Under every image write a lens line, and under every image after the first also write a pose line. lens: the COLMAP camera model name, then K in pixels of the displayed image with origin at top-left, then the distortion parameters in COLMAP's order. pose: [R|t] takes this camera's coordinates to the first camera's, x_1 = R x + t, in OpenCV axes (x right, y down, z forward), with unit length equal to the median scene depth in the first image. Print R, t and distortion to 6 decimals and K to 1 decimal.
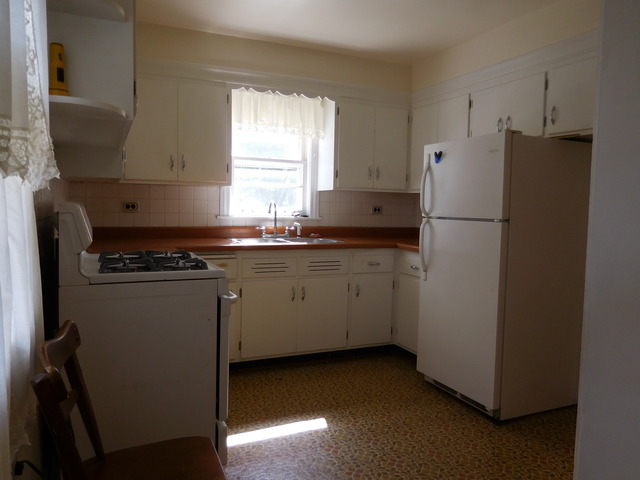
lens RADIAL K [[487.6, 0, 318.6], [0, 487.6, 237.8], [0, 0, 1]] dist [-0.009178, 0.002641]
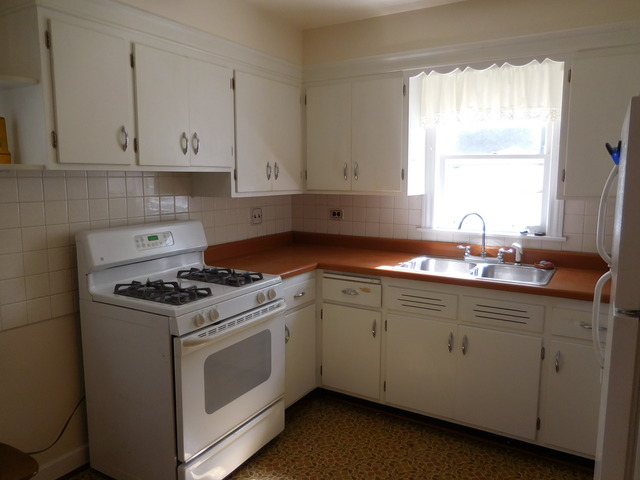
lens RADIAL K [[487.6, 0, 322.3], [0, 487.6, 238.2], [0, 0, 1]] dist [-0.009178, 0.002641]
pose [[0.571146, 0.086807, -0.816246, 0.409221], [-0.046467, 0.996217, 0.073433, -0.085052], [0.819533, -0.004013, 0.573019, 0.391373]]
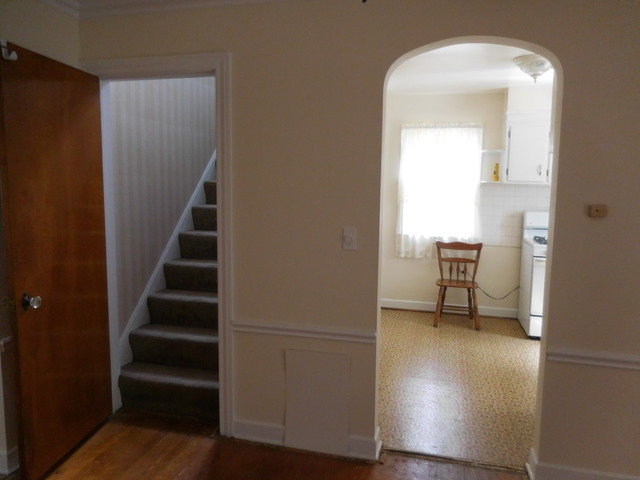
lens RADIAL K [[487.6, 0, 321.5], [0, 487.6, 238.8], [0, 0, 1]] dist [-0.009178, 0.002641]
pose [[-0.641336, 0.058316, -0.765041, 1.154777], [-0.088947, 0.984733, 0.149628, -0.111116], [0.762087, 0.164010, -0.626358, 0.917636]]
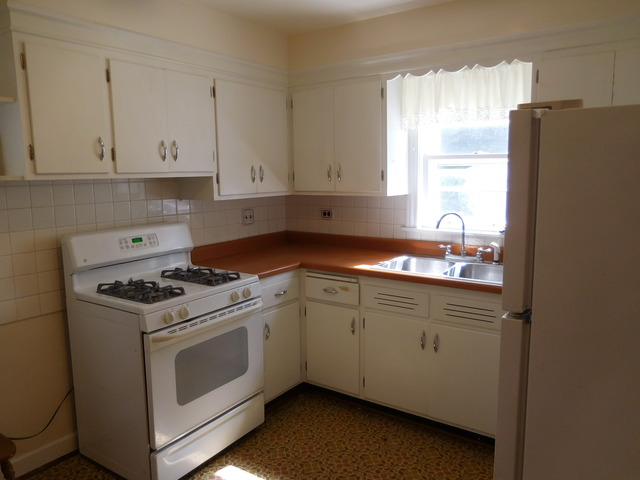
lens RADIAL K [[487.6, 0, 322.1], [0, 487.6, 237.6], [0, 0, 1]] dist [-0.009178, 0.002641]
pose [[0.515029, 0.090329, -0.852400, 0.477226], [-0.034615, 0.995813, 0.084611, -0.098789], [0.856473, -0.014072, 0.515999, 0.448796]]
